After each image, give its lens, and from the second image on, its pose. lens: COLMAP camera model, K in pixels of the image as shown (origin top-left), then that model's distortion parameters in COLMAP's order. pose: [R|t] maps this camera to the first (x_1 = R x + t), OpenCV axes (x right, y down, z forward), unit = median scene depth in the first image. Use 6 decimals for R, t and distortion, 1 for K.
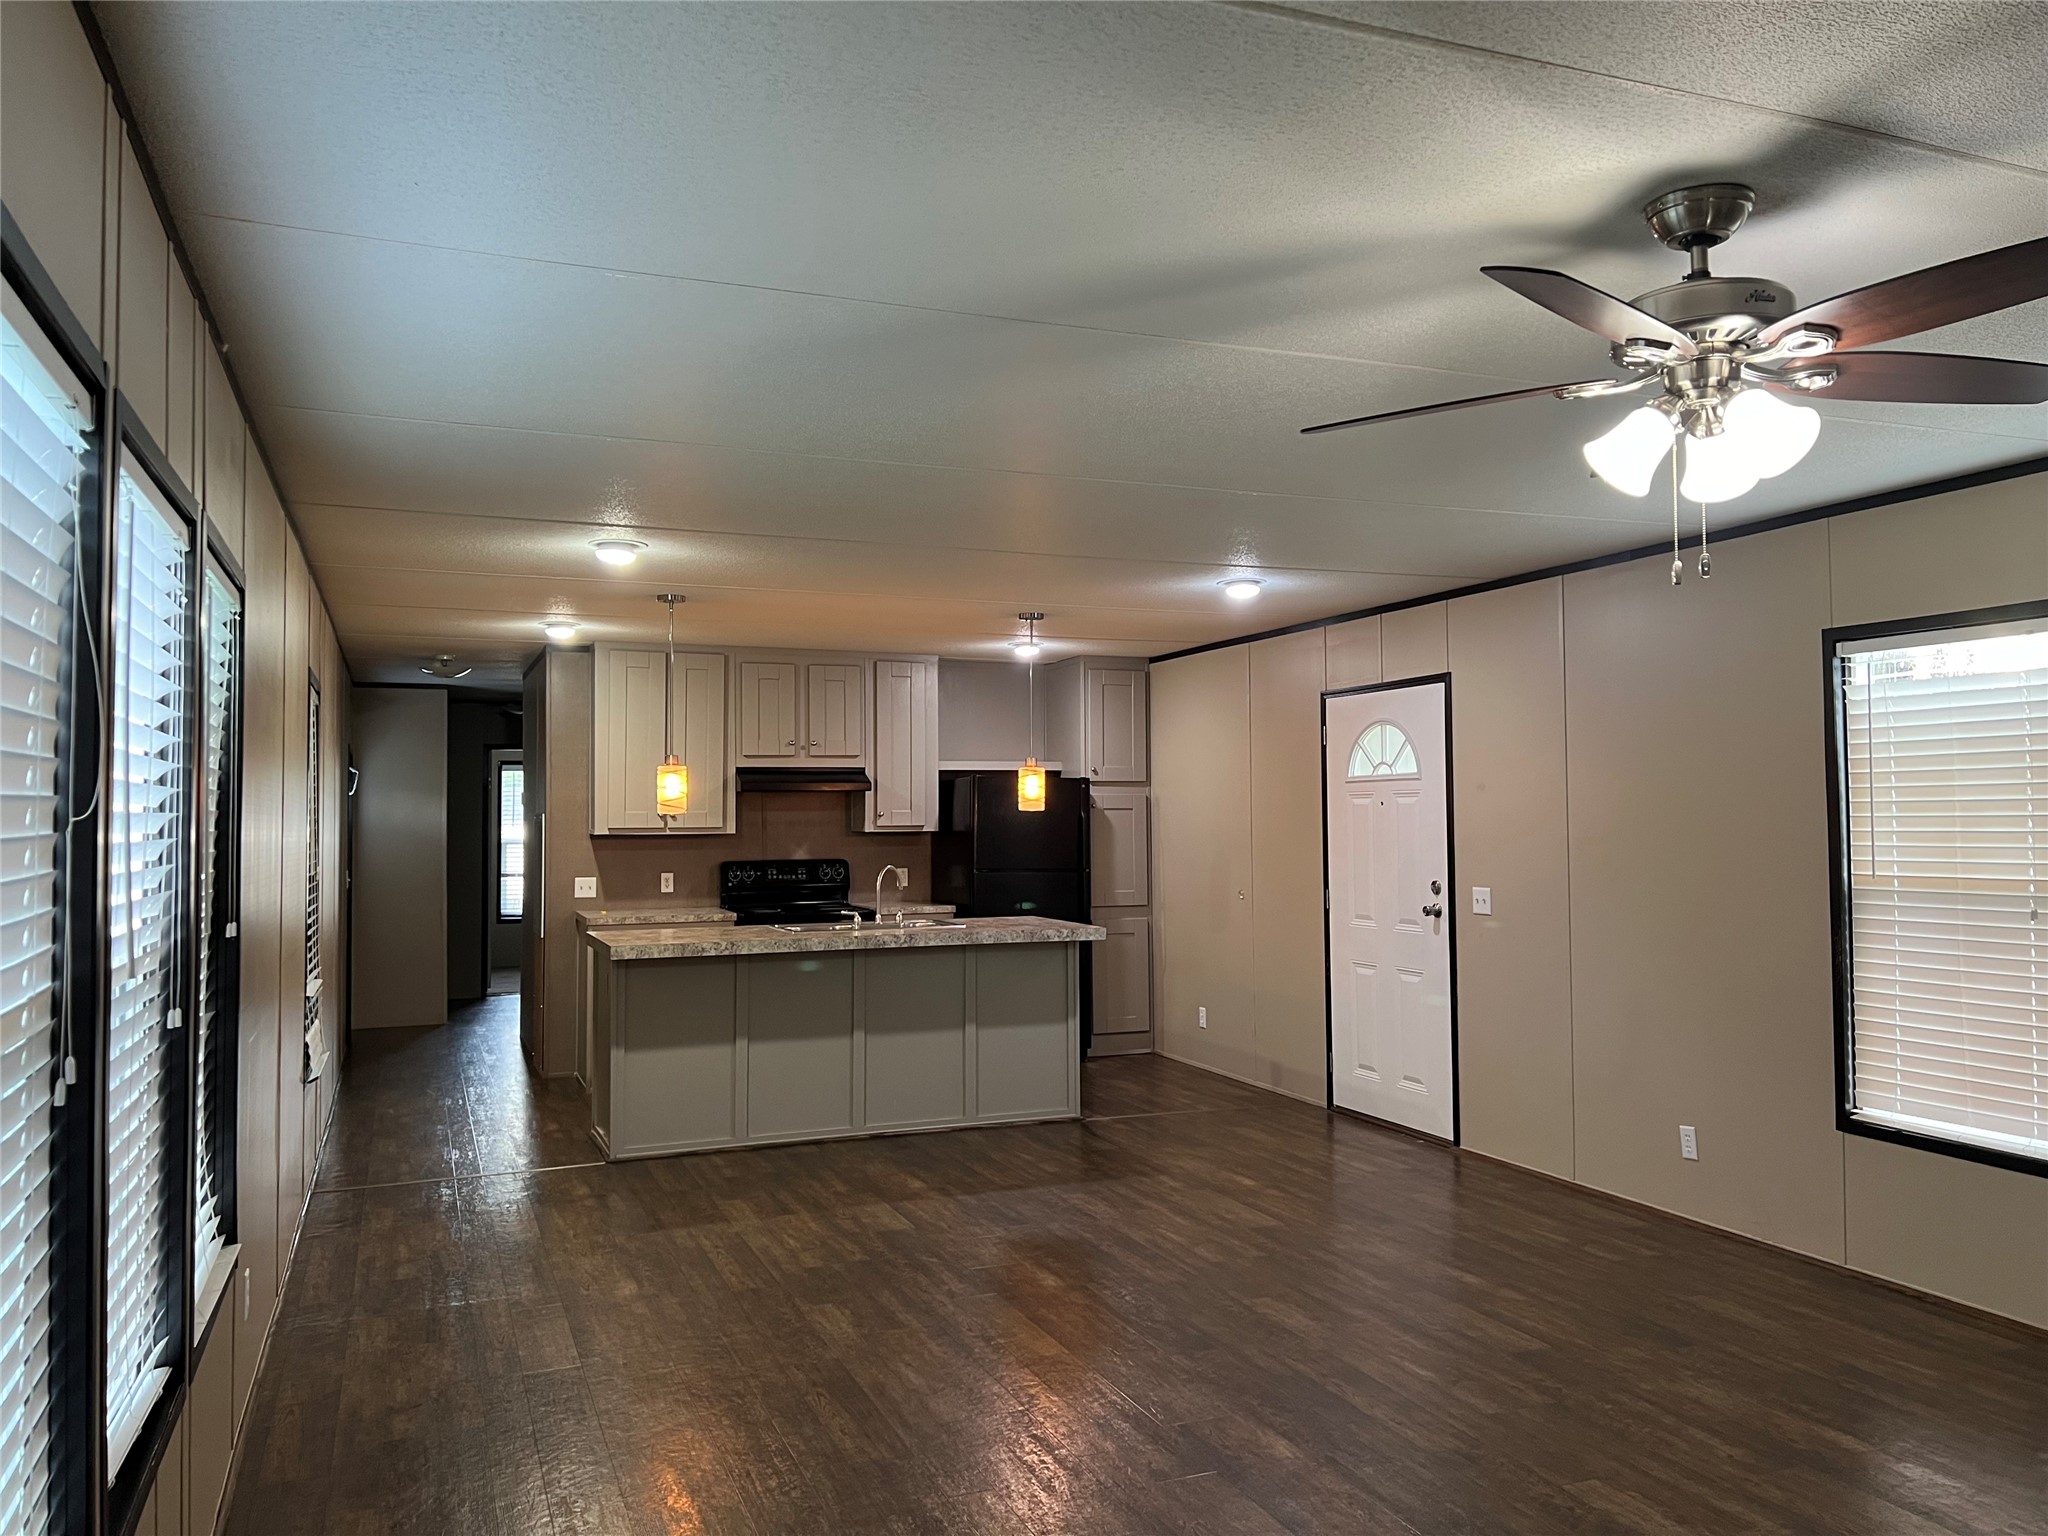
lens RADIAL K [[1523.4, 0, 1024.9], [0, 1523.4, 768.1], [0, 0, 1]] dist [0.014031, 0.001633]
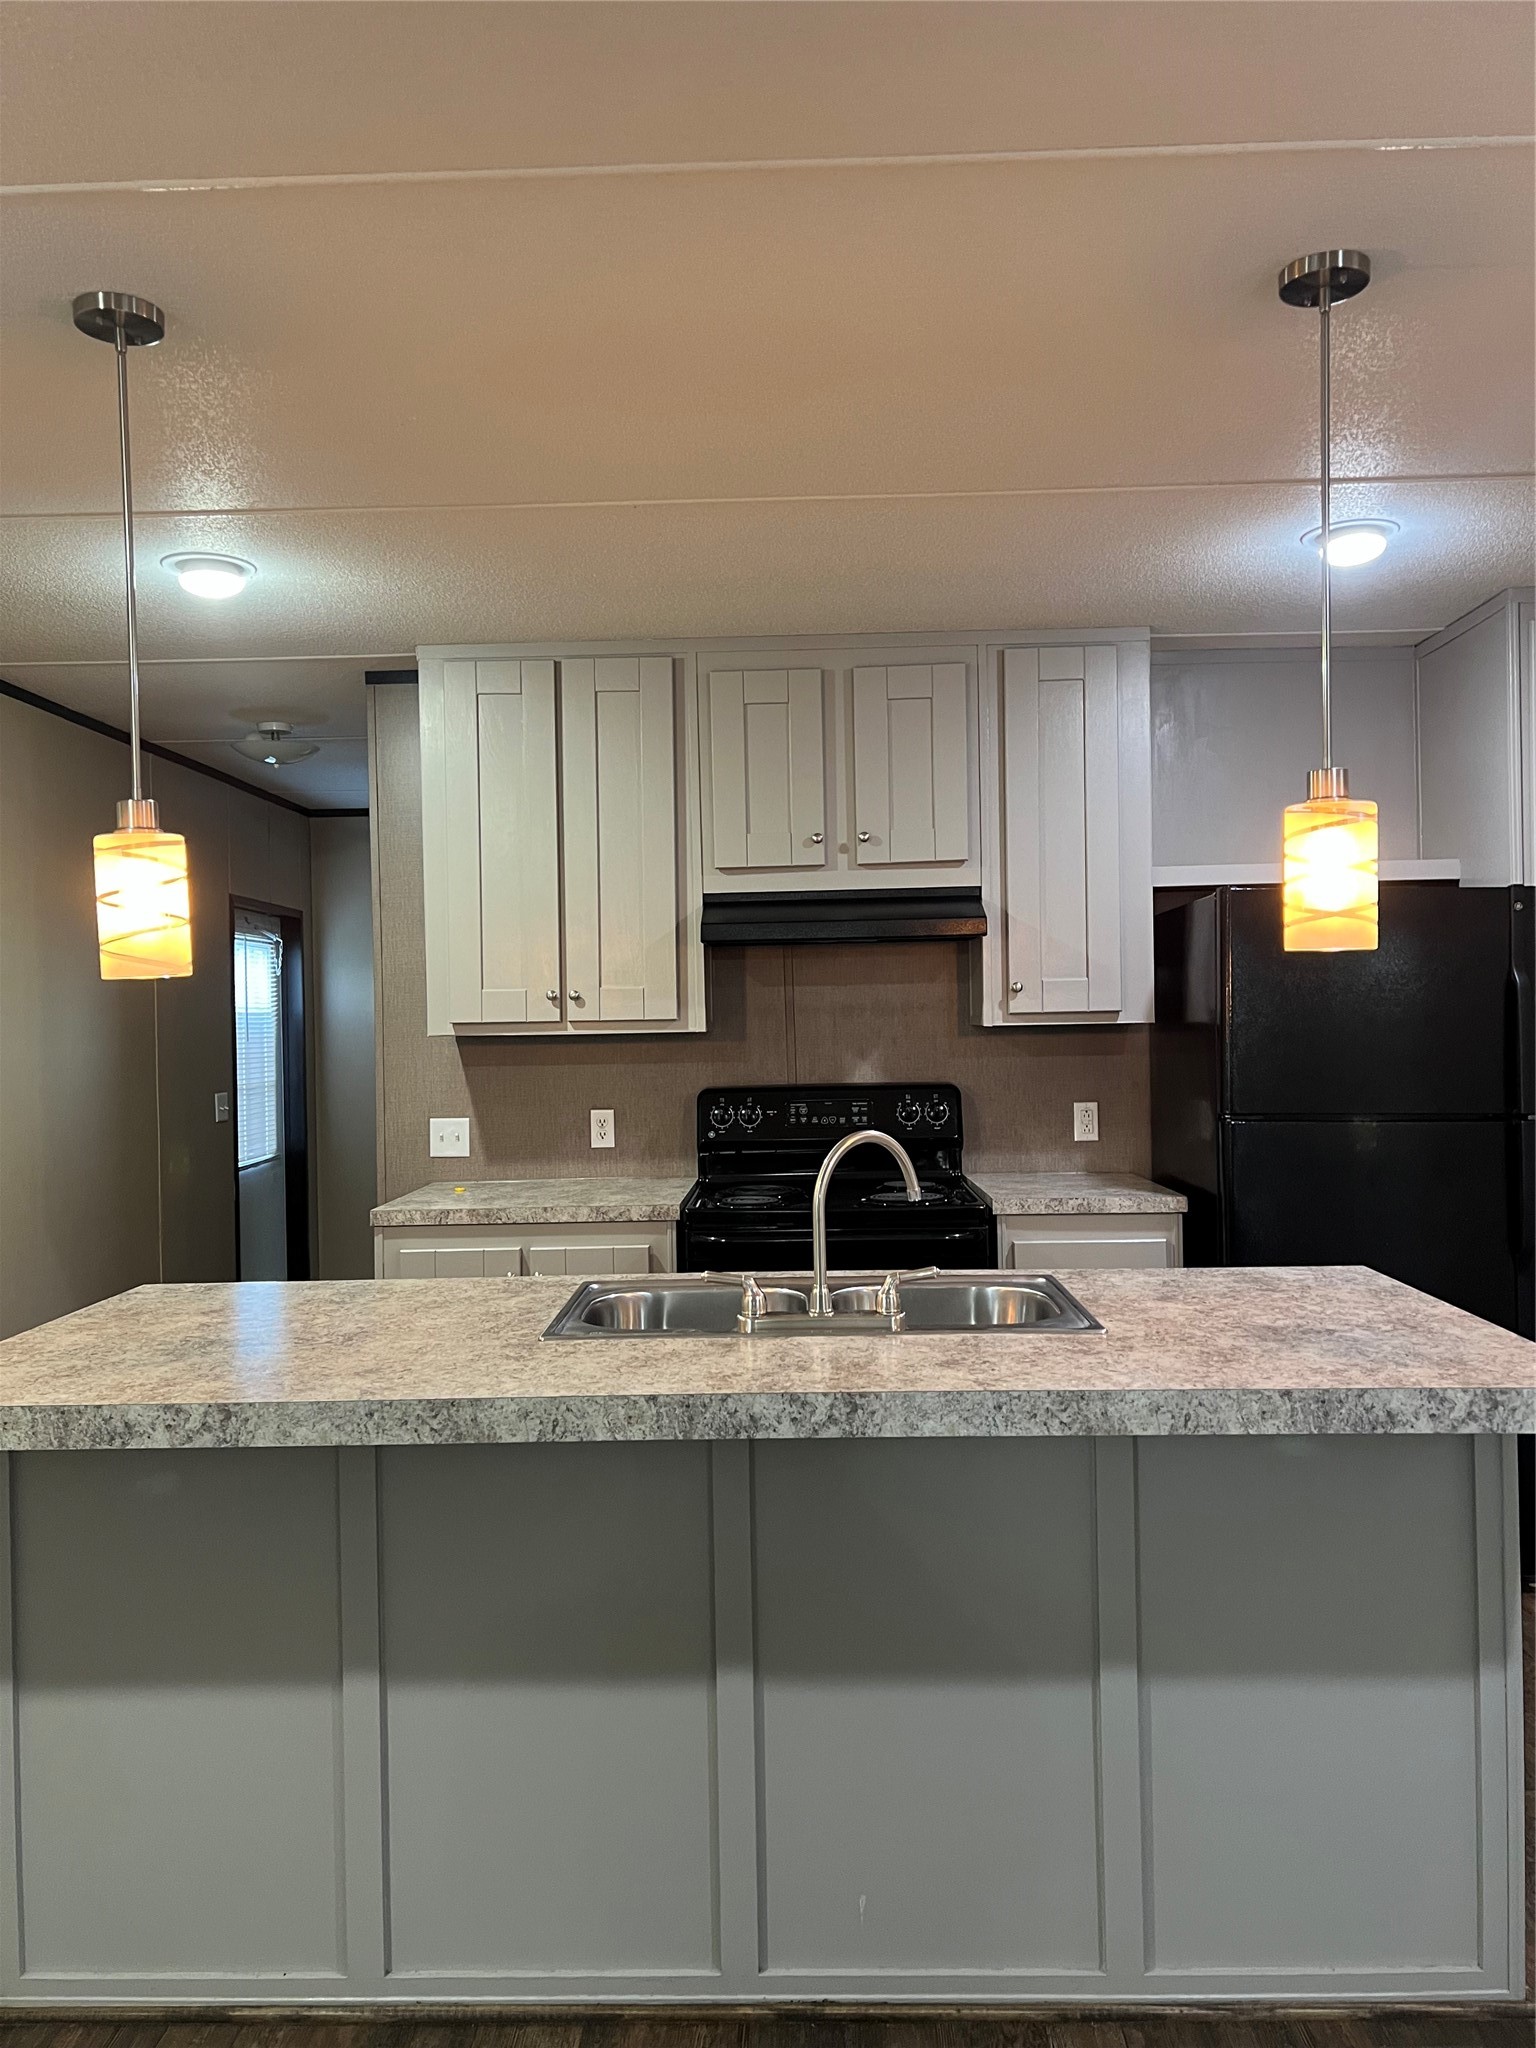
lens RADIAL K [[1523.4, 0, 754.5], [0, 1523.4, 1027.7], [0, 0, 1]] dist [0.014031, 0.001633]
pose [[0.917437, -0.008419, -0.397792, 0.015605], [0.026148, 0.998891, 0.039164, 0.022648], [0.397021, -0.046332, 0.916639, 0.552046]]
